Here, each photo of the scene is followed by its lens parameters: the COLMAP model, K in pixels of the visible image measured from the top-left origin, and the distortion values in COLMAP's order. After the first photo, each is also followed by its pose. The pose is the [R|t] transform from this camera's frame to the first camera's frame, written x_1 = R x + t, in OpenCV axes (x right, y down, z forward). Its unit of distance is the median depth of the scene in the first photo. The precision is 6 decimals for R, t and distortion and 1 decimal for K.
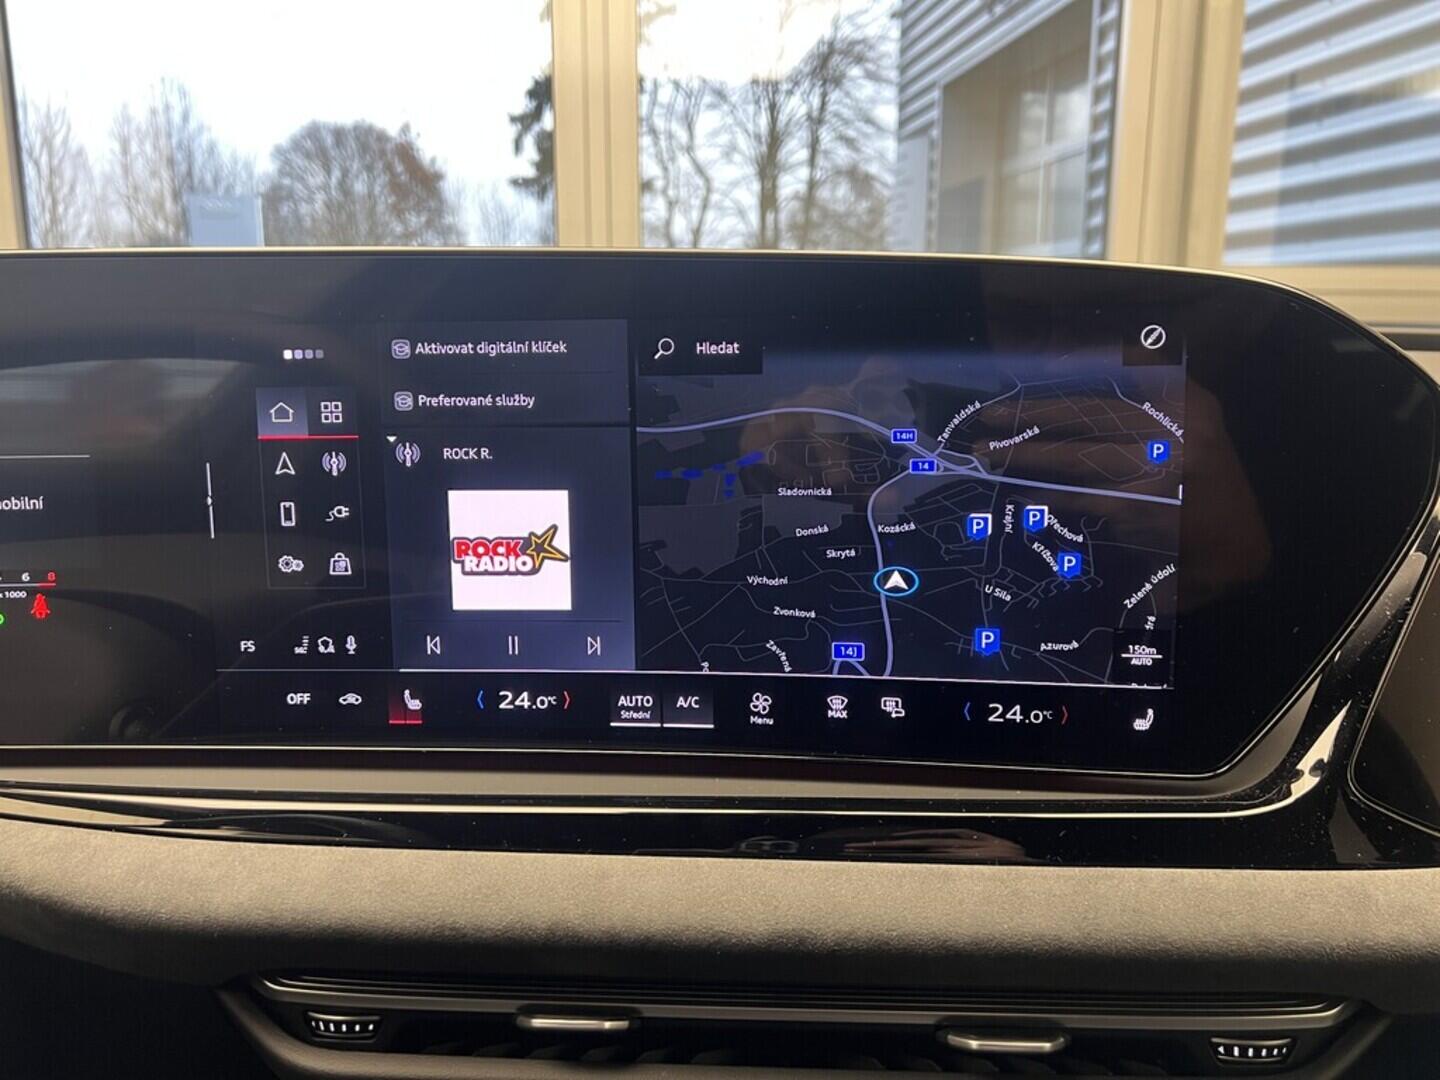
lens RADIAL K [[1092.8, 0, 716.9], [0, 1092.8, 547.8], [0, 0, 1]] dist [0.033470, -0.032633]
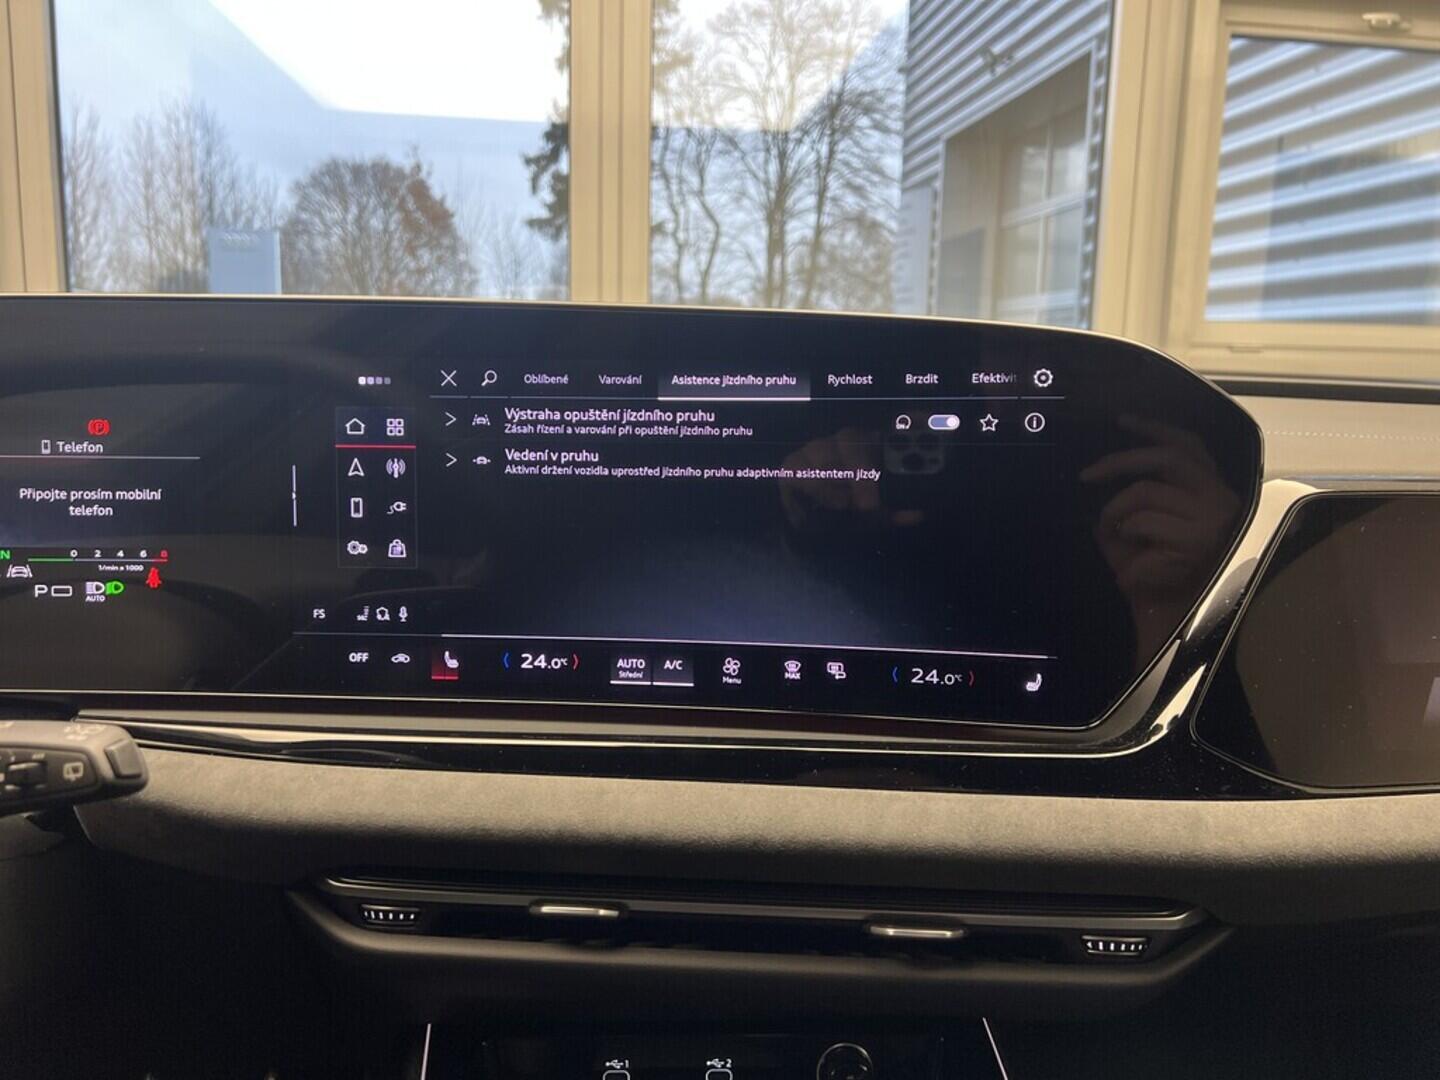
lens RADIAL K [[1088.6, 0, 716.9], [0, 1088.6, 532.4], [0, 0, 1]] dist [0.052692, -0.067687]
pose [[0.999763, 0.021632, -0.002580, 0.022669], [-0.021731, 0.998605, -0.048131, 0.048417], [0.001535, 0.048176, 0.998838, -0.240626]]
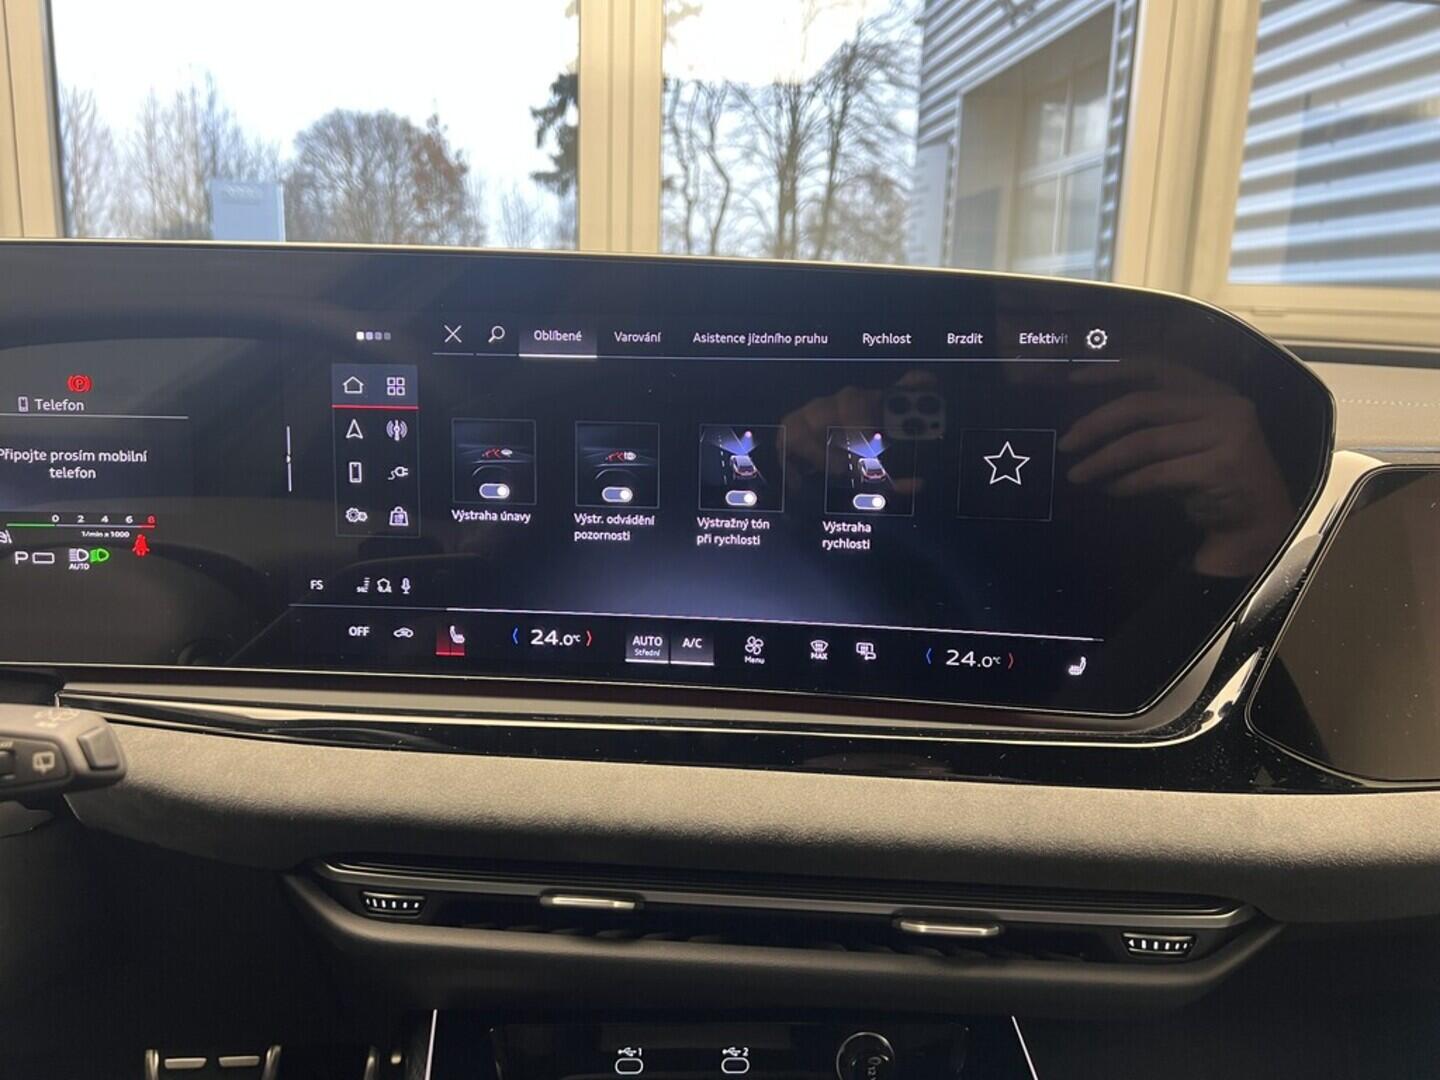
lens RADIAL K [[1088.8, 0, 721.9], [0, 1088.8, 543.4], [0, 0, 1]] dist [0.051027, -0.065834]
pose [[0.999526, 0.030602, -0.003440, 0.005817], [-0.030612, 0.999527, -0.002805, 0.036216], [0.003353, 0.002909, 0.999990, -0.164830]]
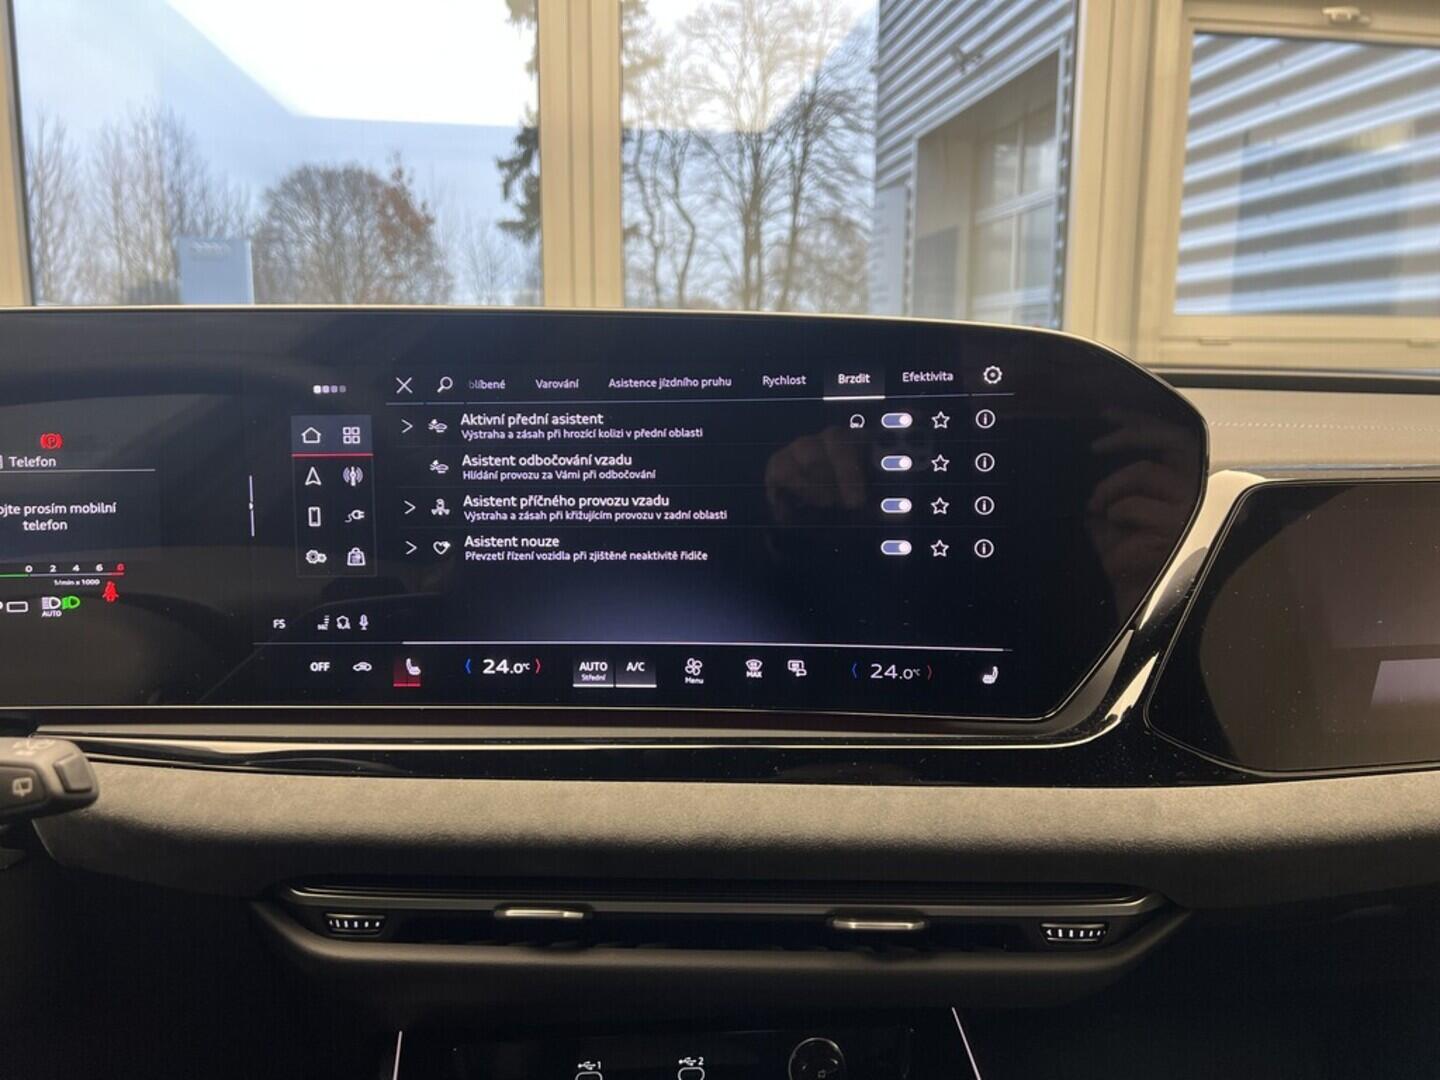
lens RADIAL K [[1088.1, 0, 723.1], [0, 1088.1, 534.1], [0, 0, 1]] dist [0.052432, -0.068422]
pose [[0.999818, 0.000477, 0.019052, 0.049052], [0.000440, 0.998842, -0.048099, 0.048975], [-0.019053, 0.048098, 0.998661, -0.247983]]
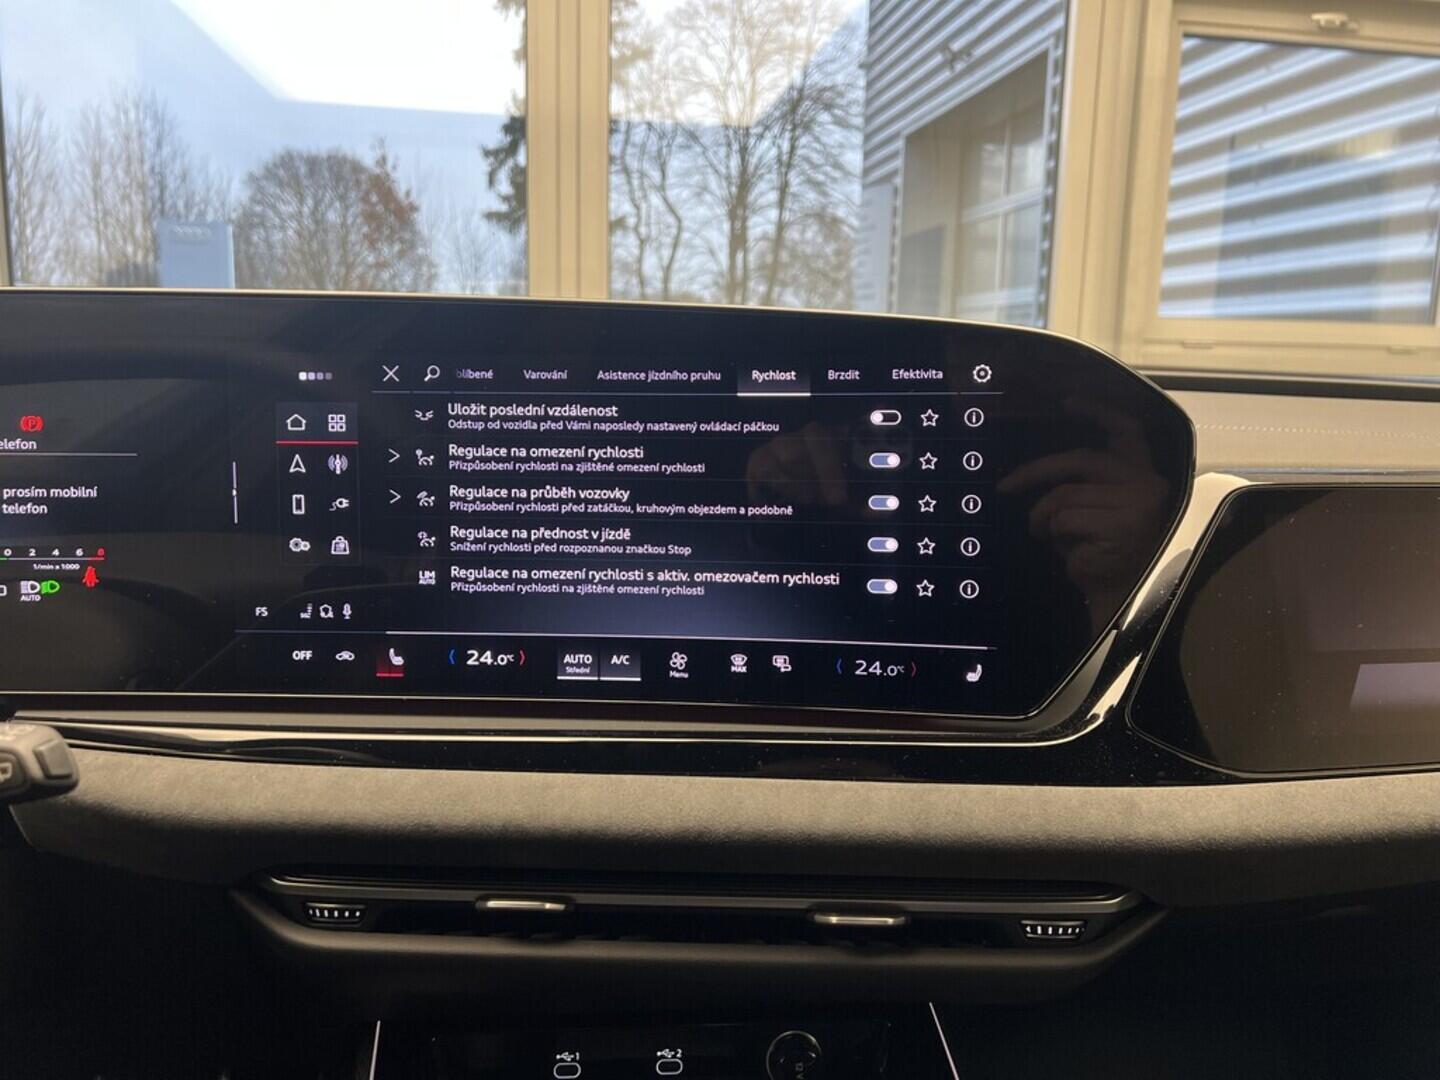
lens RADIAL K [[1087.8, 0, 720.0], [0, 1087.8, 540.0], [0, 0, 1]] dist [0.052710, -0.067179]
pose [[0.999313, 0.015909, 0.033476, 0.042886], [-0.014627, 0.999163, -0.038203, 0.049575], [-0.034055, 0.037687, 0.998709, -0.245814]]
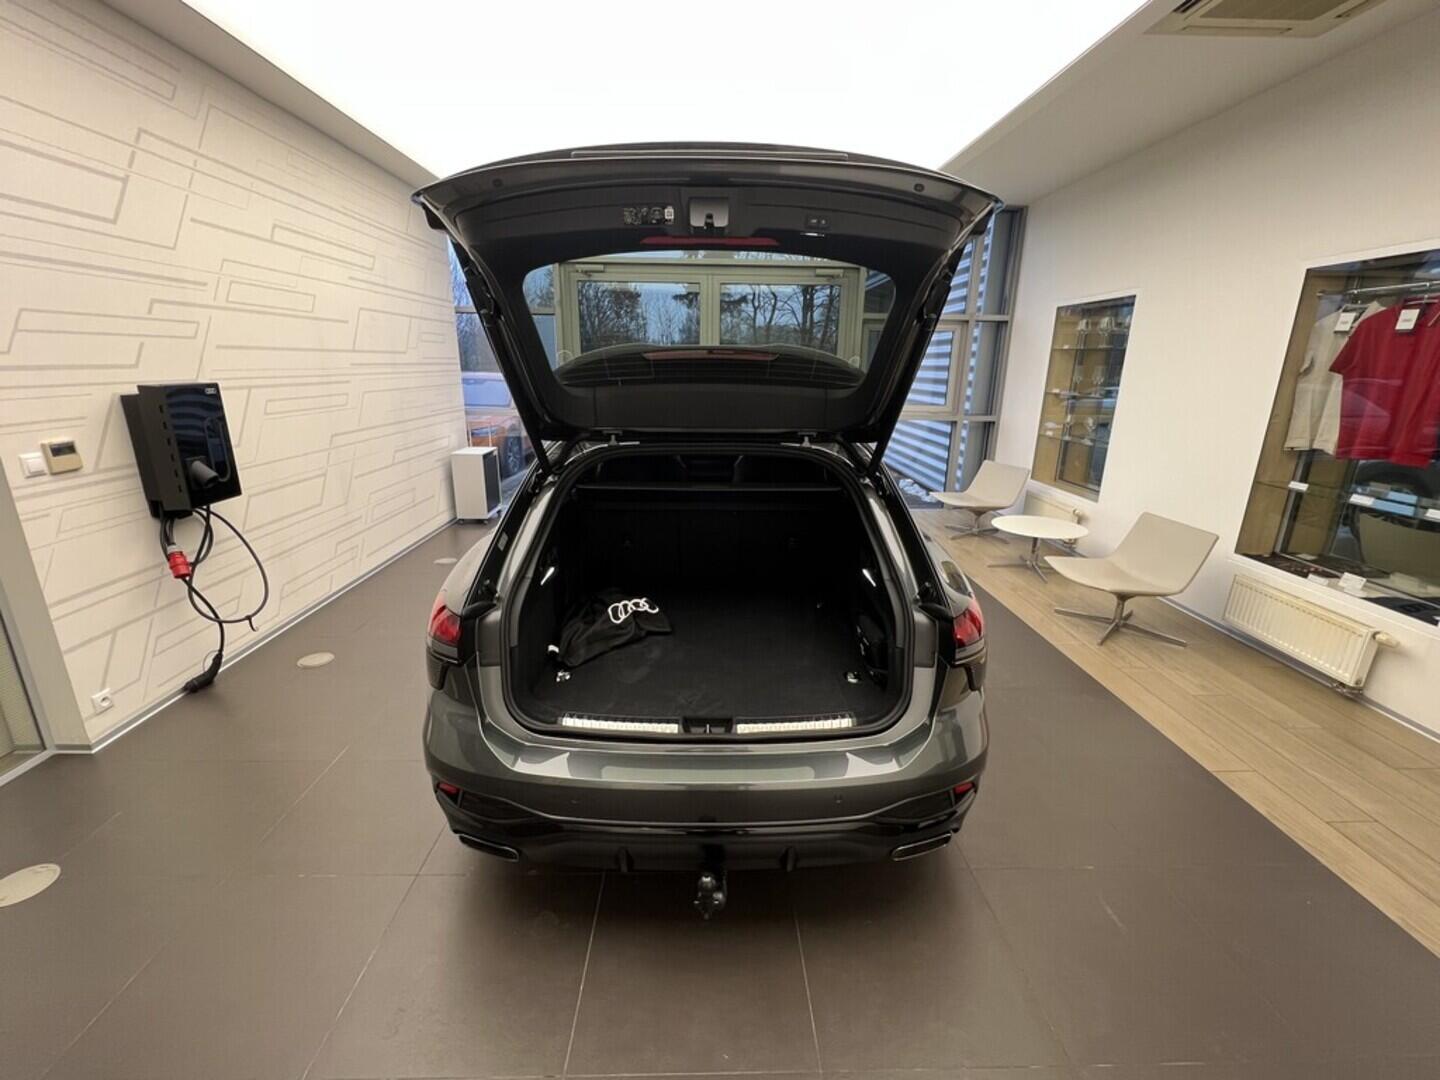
lens RADIAL K [[623.6, 0, 720.0], [0, 623.6, 540.0], [0, 0, 1]] dist [0.011048, 0.000439]
pose [[0.995226, 0.035329, -0.090981, 0.786852], [-0.028515, 0.996765, 0.075145, 0.596189], [0.093341, -0.072192, 0.993013, -9.798202]]
